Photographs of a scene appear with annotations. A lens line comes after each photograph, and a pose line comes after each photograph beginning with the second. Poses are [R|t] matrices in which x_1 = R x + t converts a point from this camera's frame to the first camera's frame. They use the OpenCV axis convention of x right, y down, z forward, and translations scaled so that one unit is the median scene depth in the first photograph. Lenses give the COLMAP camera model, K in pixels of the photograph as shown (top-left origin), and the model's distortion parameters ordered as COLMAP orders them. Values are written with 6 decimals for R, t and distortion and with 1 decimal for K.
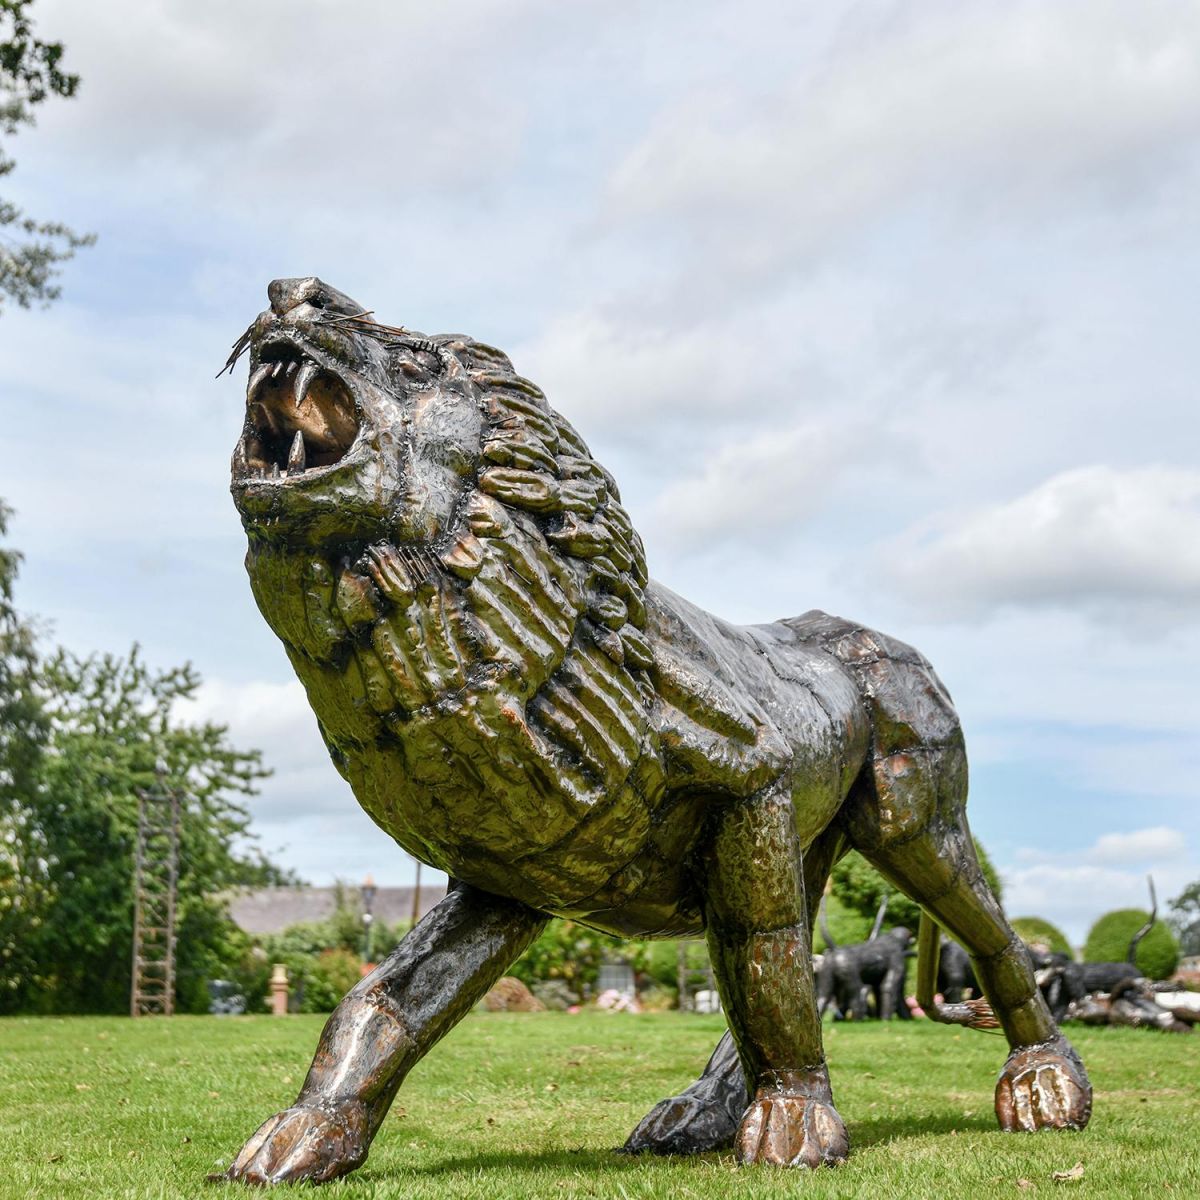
lens RADIAL K [[2679.9, 0, 600.0], [0, 2679.9, 600.0], [0, 0, 1]] dist [-0.013422, -0.666250]
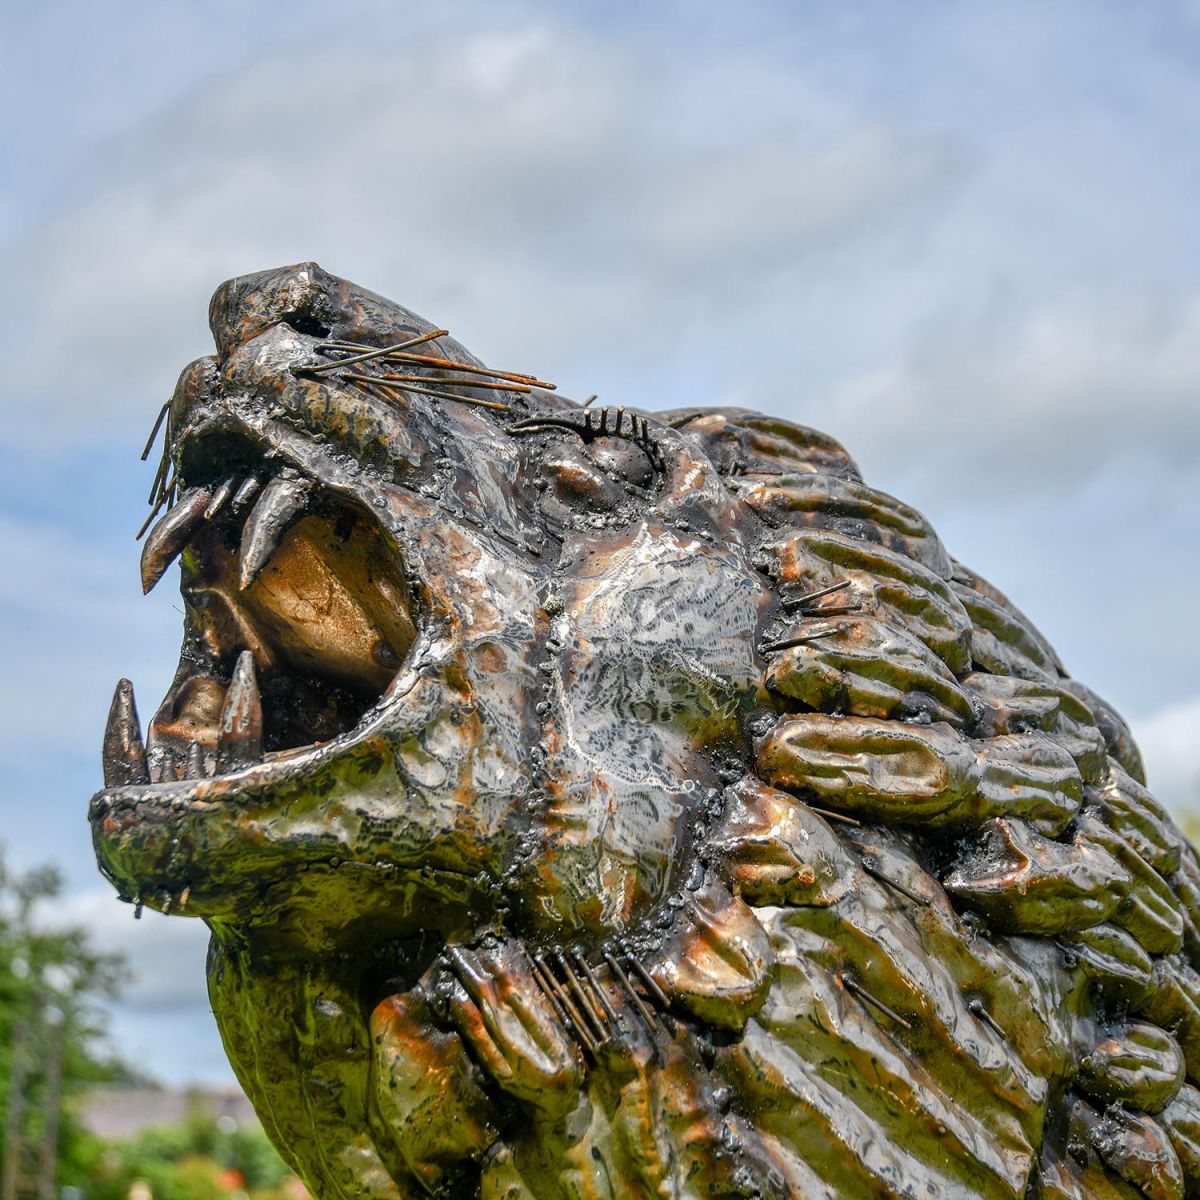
lens RADIAL K [[2256.7, 0, 564.8], [0, 2256.7, 596.5], [0, 0, 1]] dist [0.068399, 0.059635]
pose [[0.969820, -0.065448, -0.234874, 0.005526], [0.044409, 0.994602, -0.093779, -0.037876], [0.239744, 0.080519, 0.967491, 0.680428]]
